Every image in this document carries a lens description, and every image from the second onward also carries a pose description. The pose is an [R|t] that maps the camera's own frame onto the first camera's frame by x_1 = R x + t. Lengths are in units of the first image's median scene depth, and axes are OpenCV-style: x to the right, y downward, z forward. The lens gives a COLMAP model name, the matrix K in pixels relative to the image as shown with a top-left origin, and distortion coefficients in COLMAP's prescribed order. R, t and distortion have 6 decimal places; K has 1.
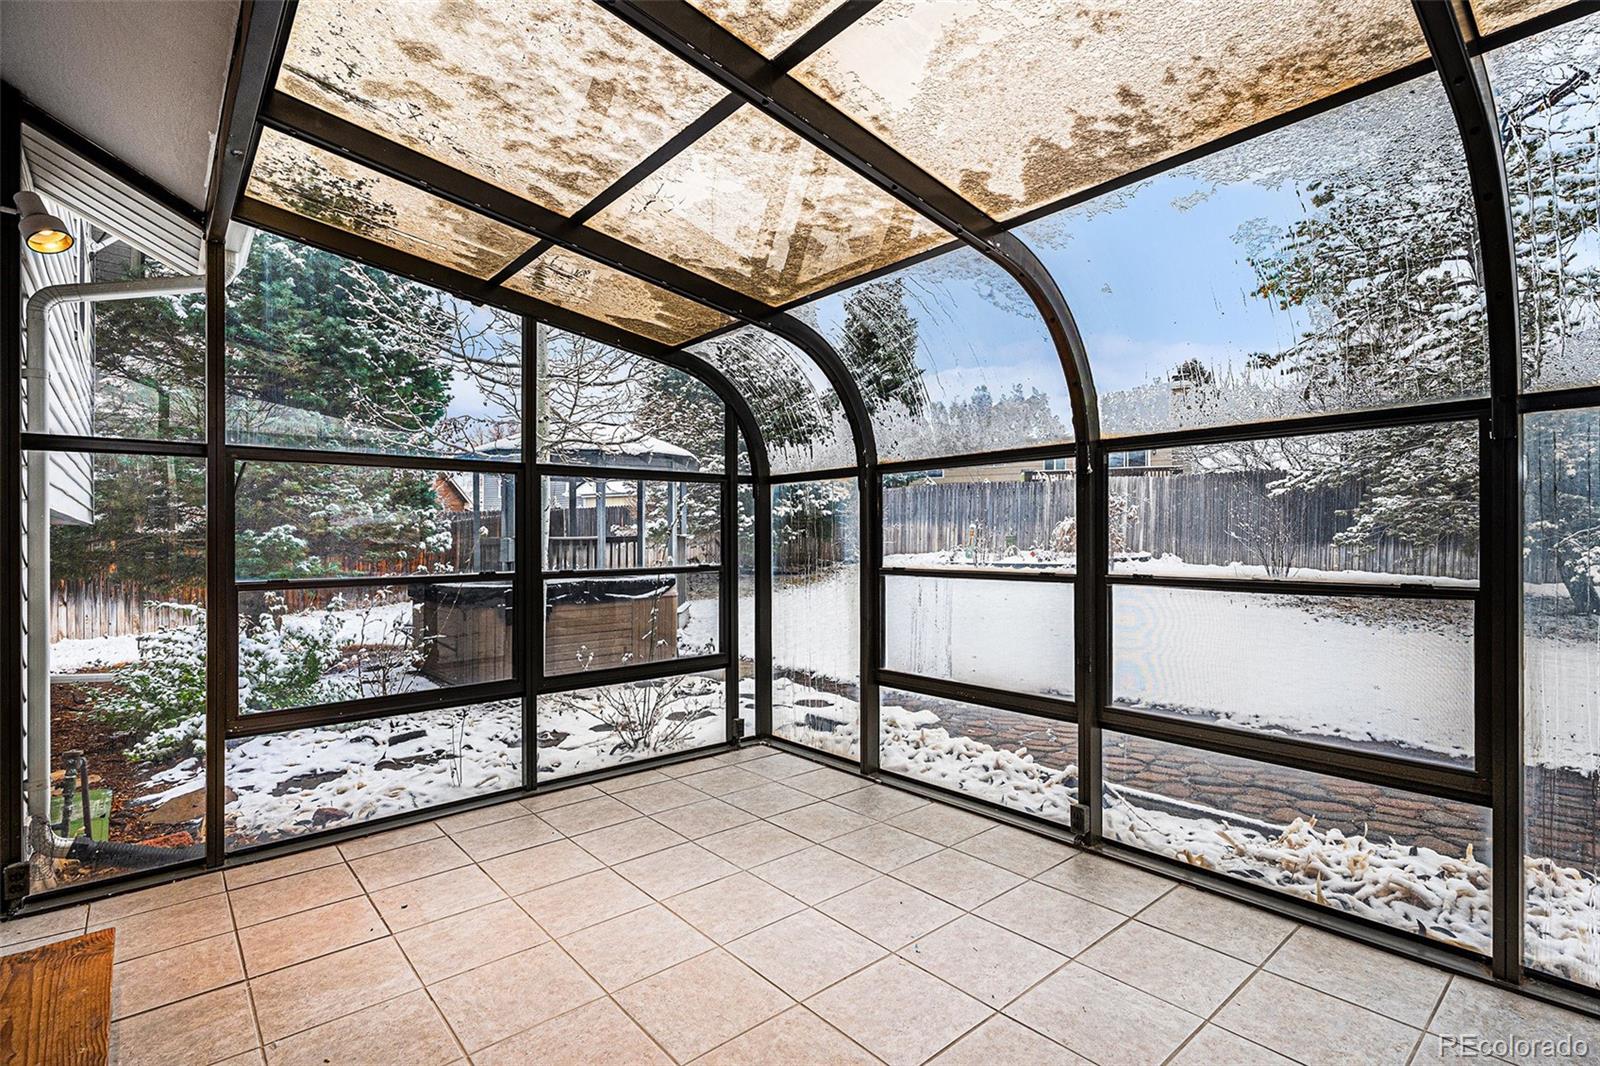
lens RADIAL K [[752.8, 0, 809.8], [0, 752.8, 530.6], [0, 0, 1]] dist [0.005145, 0.000044]
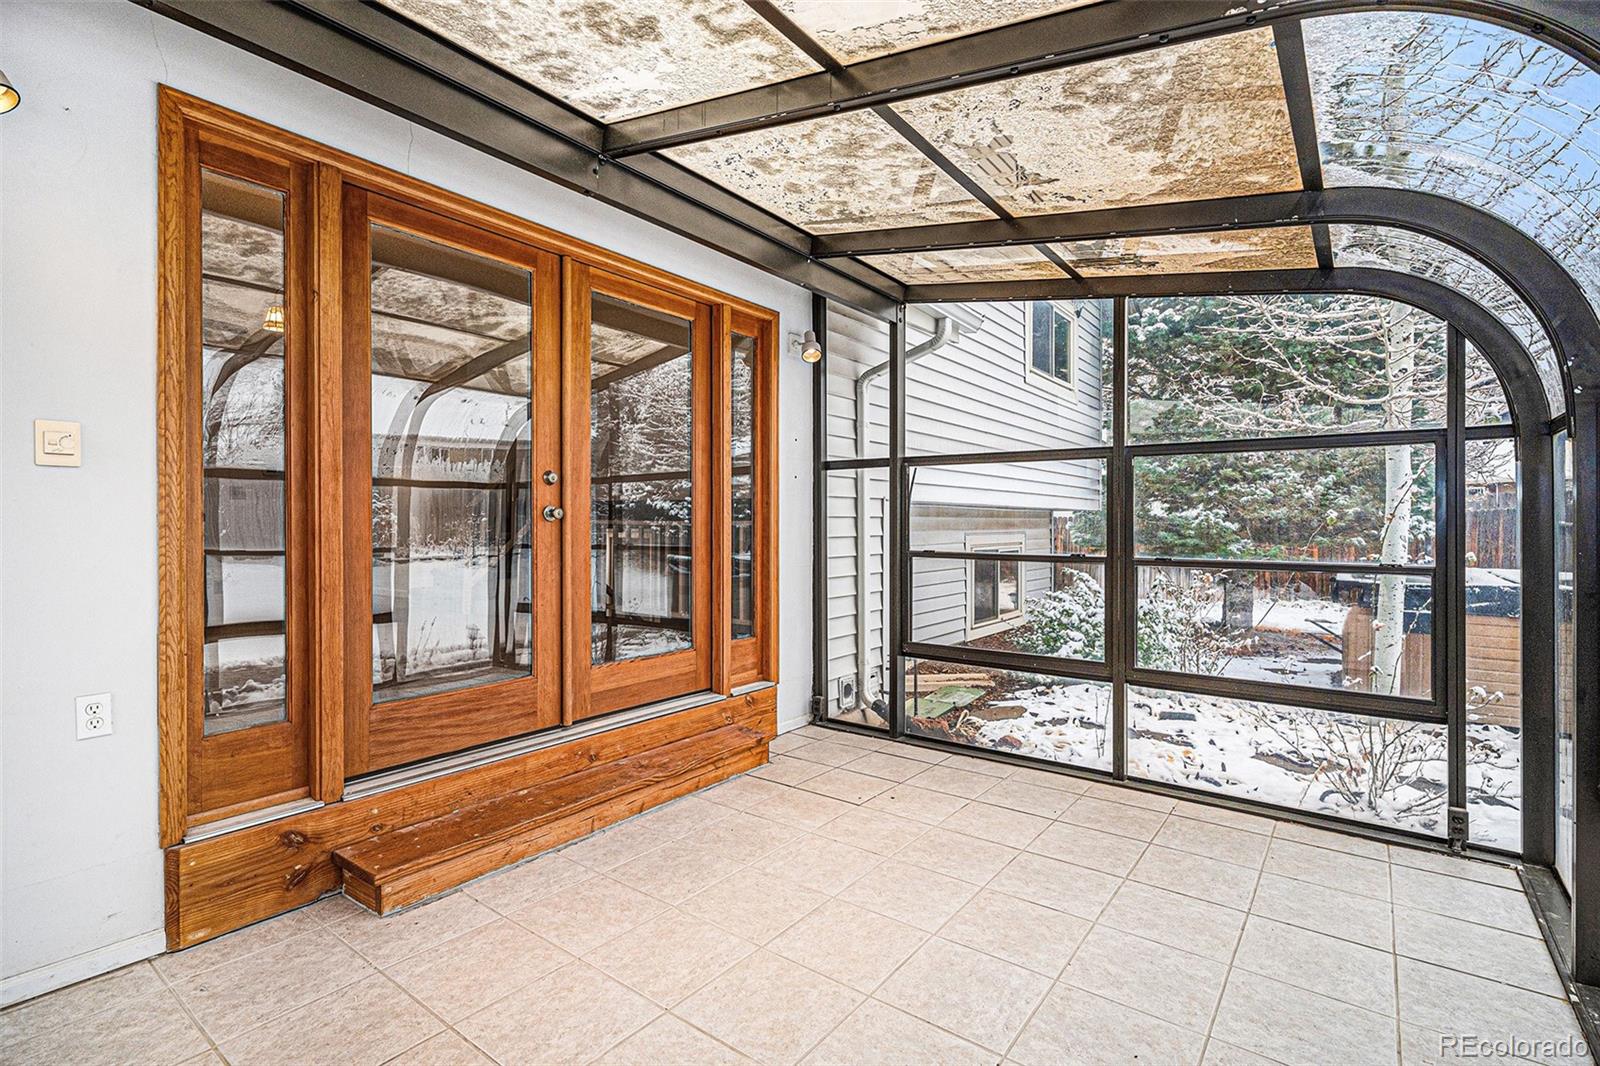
lens RADIAL K [[758.7, 0, 796.1], [0, 758.7, 521.4], [0, 0, 1]] dist [-0.000254, -0.000094]
pose [[0.200286, 0.006685, -0.979715, 0.516333], [0.002684, 0.999969, 0.007372, -0.000335], [0.979734, -0.004106, 0.200262, 0.394240]]
